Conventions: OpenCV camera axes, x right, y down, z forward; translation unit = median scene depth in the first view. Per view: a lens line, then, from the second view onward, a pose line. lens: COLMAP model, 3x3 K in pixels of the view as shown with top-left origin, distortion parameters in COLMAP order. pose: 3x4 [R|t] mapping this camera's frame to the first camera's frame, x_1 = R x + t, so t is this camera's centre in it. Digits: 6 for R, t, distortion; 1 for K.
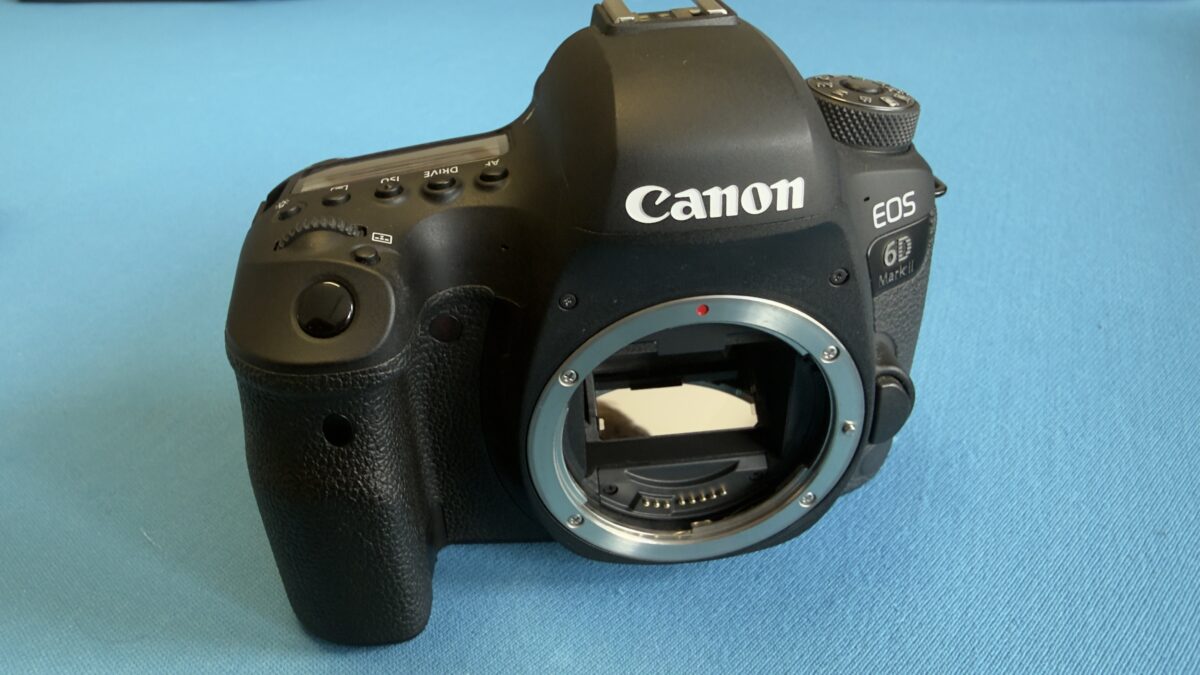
lens RADIAL K [[783.9, 0, 600.0], [0, 783.9, 337.5], [0, 0, 1]] dist [0.003316, -0.000149]
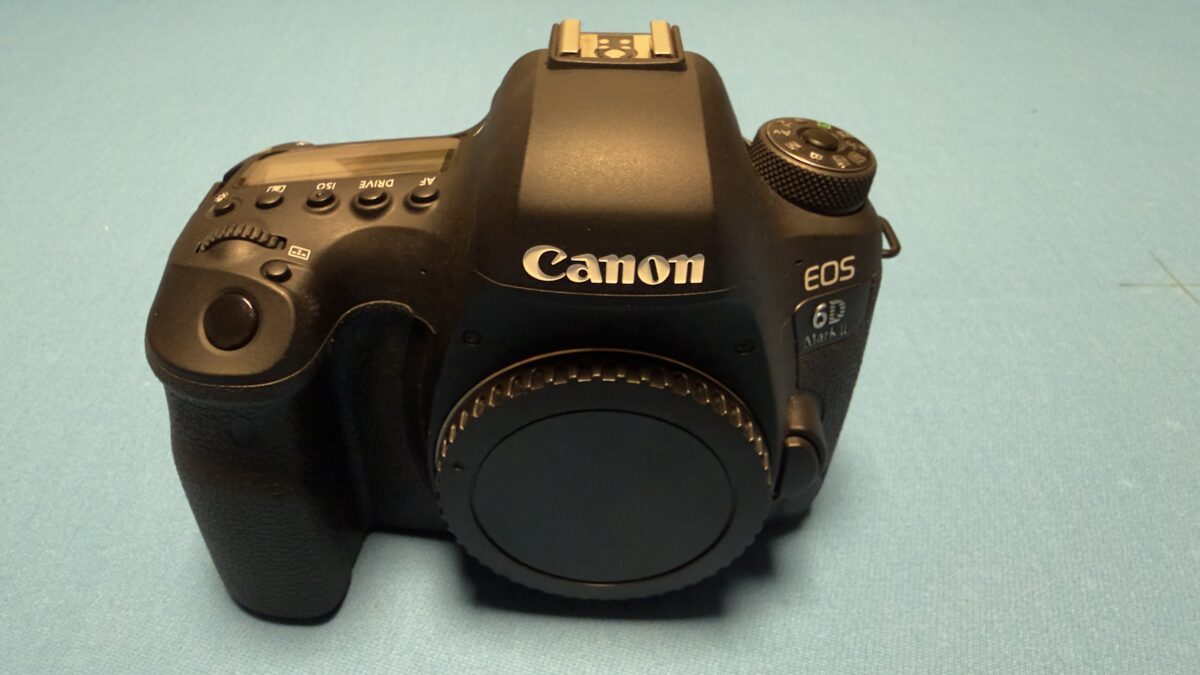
lens RADIAL K [[783.9, 0, 600.0], [0, 783.9, 337.5], [0, 0, 1]] dist [0.003316, -0.000149]
pose [[0.990205, 0.130421, -0.049853, 0.160617], [-0.125765, 0.988215, 0.087259, -0.142674], [0.060646, -0.080135, 0.994937, -0.002167]]
